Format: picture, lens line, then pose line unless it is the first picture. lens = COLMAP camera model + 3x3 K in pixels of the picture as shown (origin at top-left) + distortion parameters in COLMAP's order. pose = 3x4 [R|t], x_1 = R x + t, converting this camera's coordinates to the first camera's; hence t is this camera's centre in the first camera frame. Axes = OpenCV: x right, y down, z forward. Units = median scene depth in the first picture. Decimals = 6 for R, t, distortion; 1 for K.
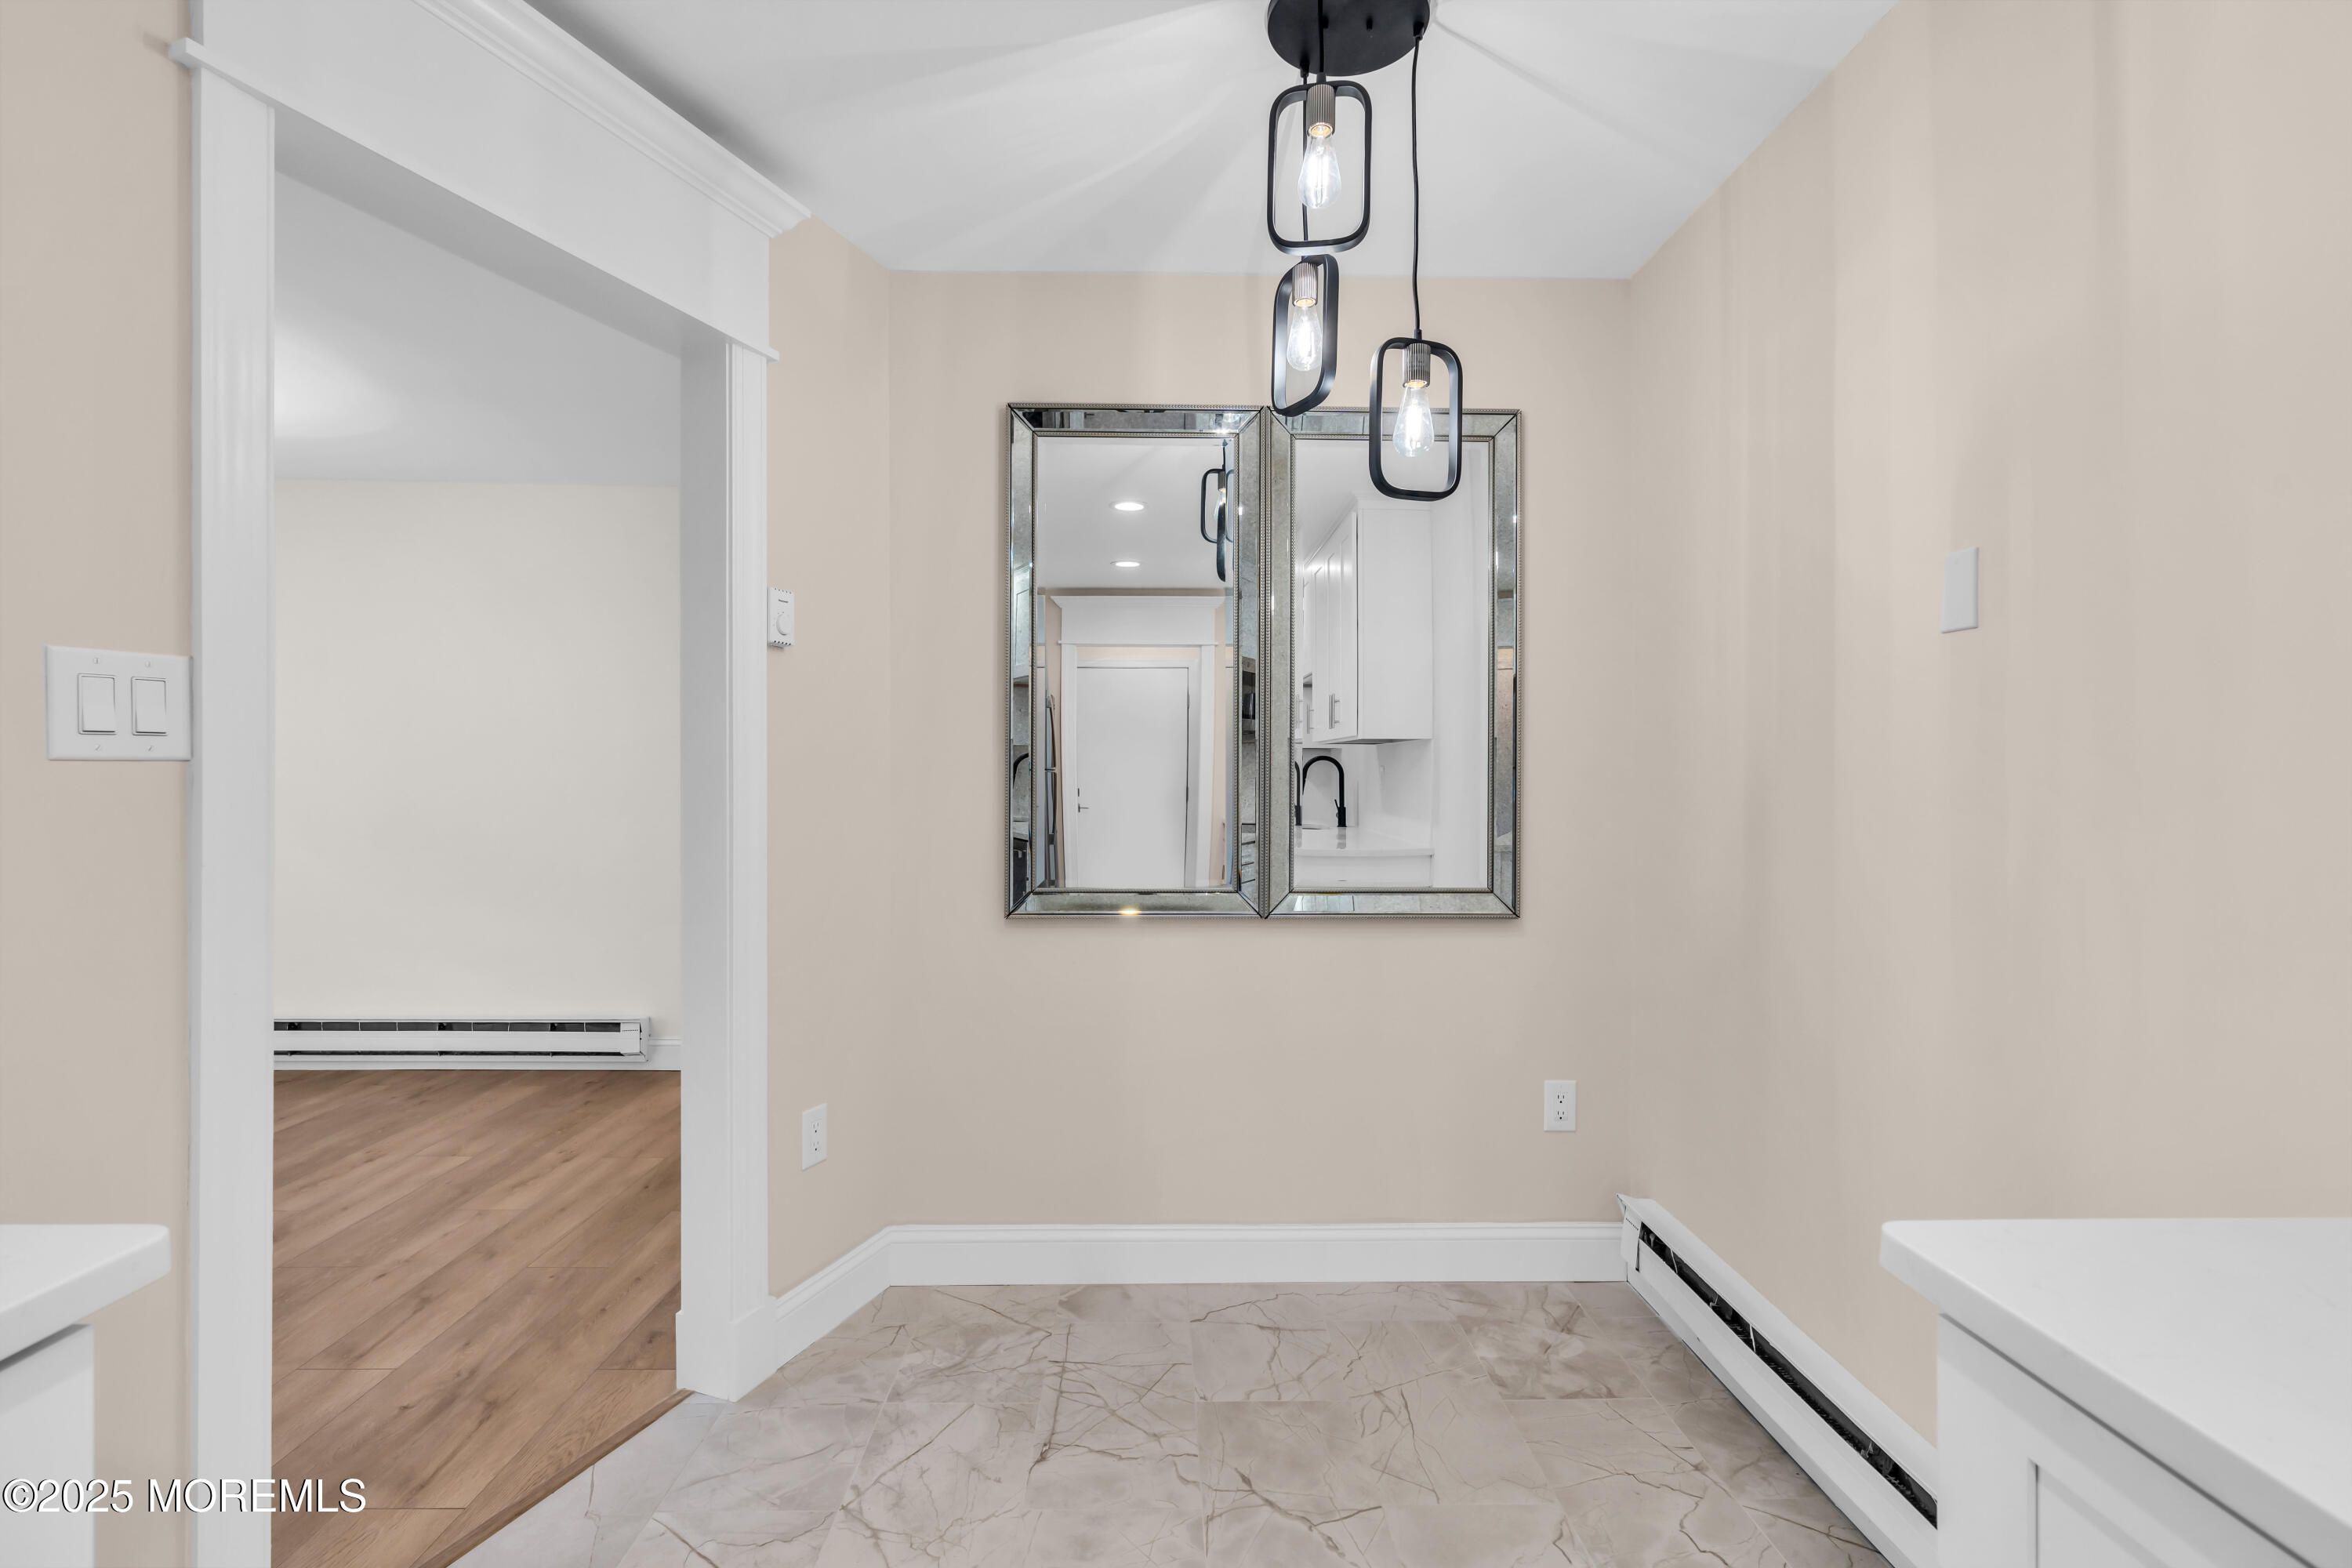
lens RADIAL K [[1060.5, 0, 1176.3], [0, 1060.5, 787.3], [0, 0, 1]] dist [0.001558, 0.000382]
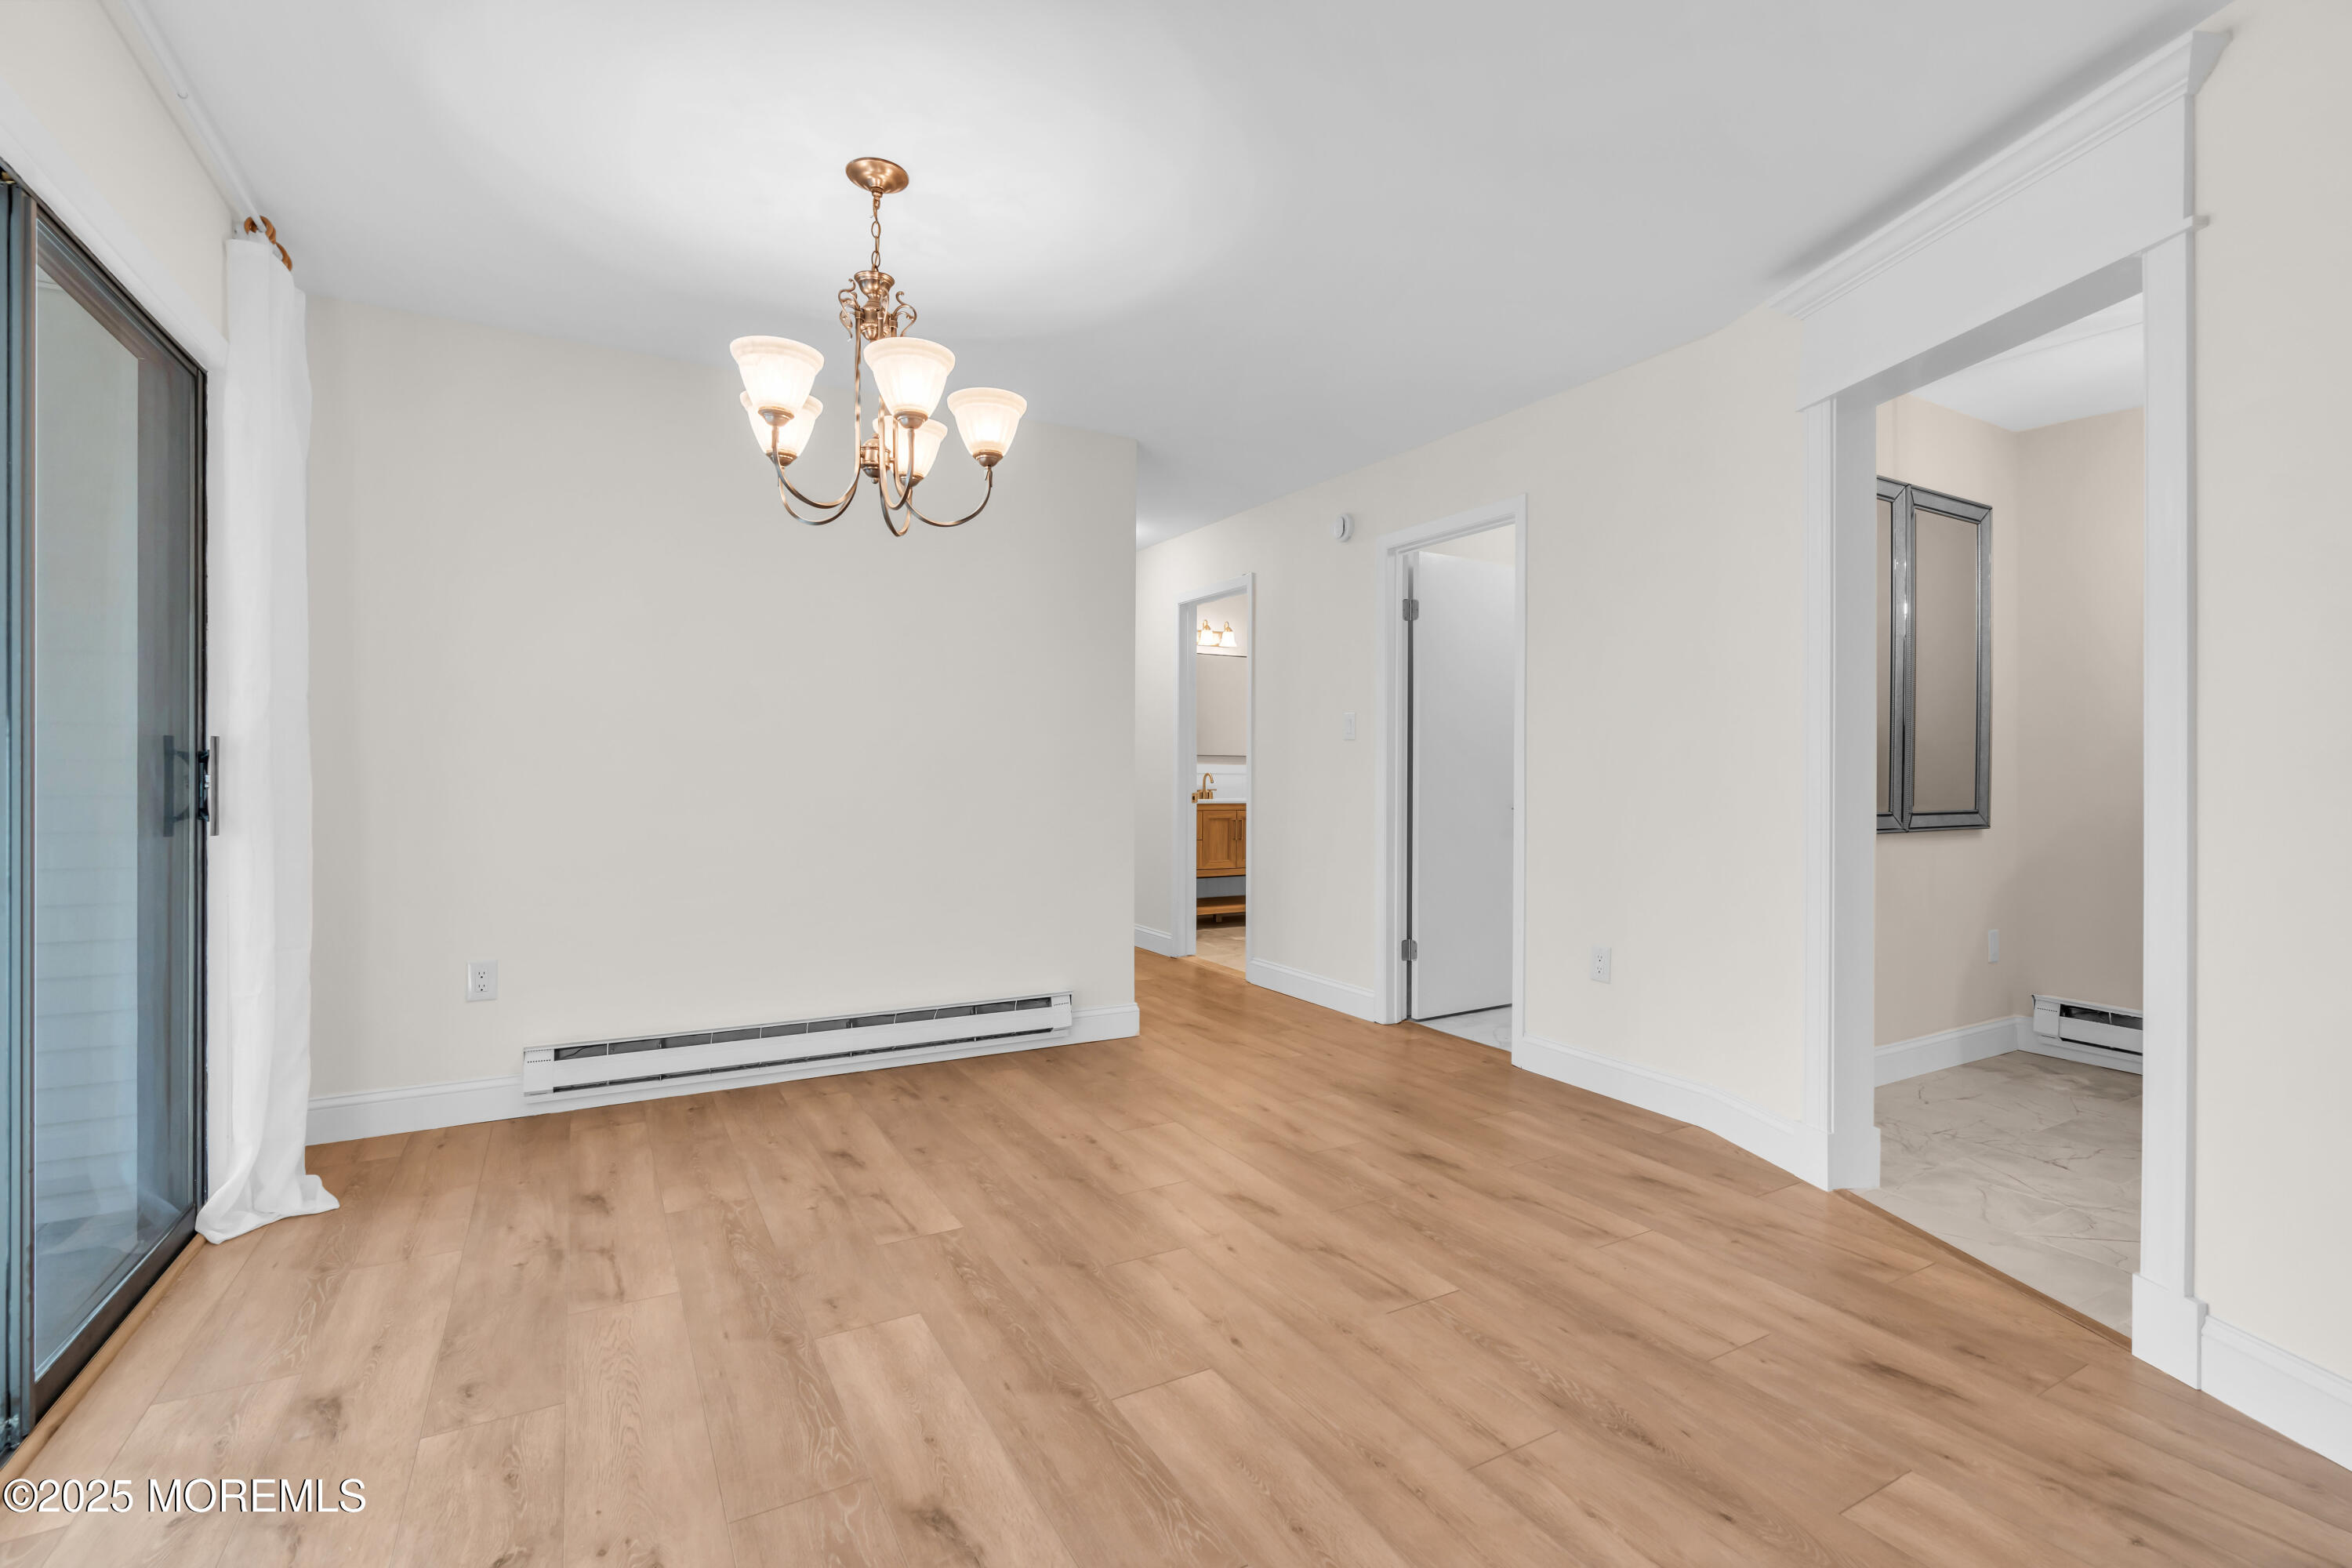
lens RADIAL K [[1060.5, 0, 1187.5], [0, 1060.5, 777.5], [0, 0, 1]] dist [0.001558, 0.000382]
pose [[0.868969, 0.002283, 0.494861, -1.091731], [-0.000612, 0.999994, -0.003539, 0.038851], [-0.494866, 0.002773, 0.868965, 0.155719]]
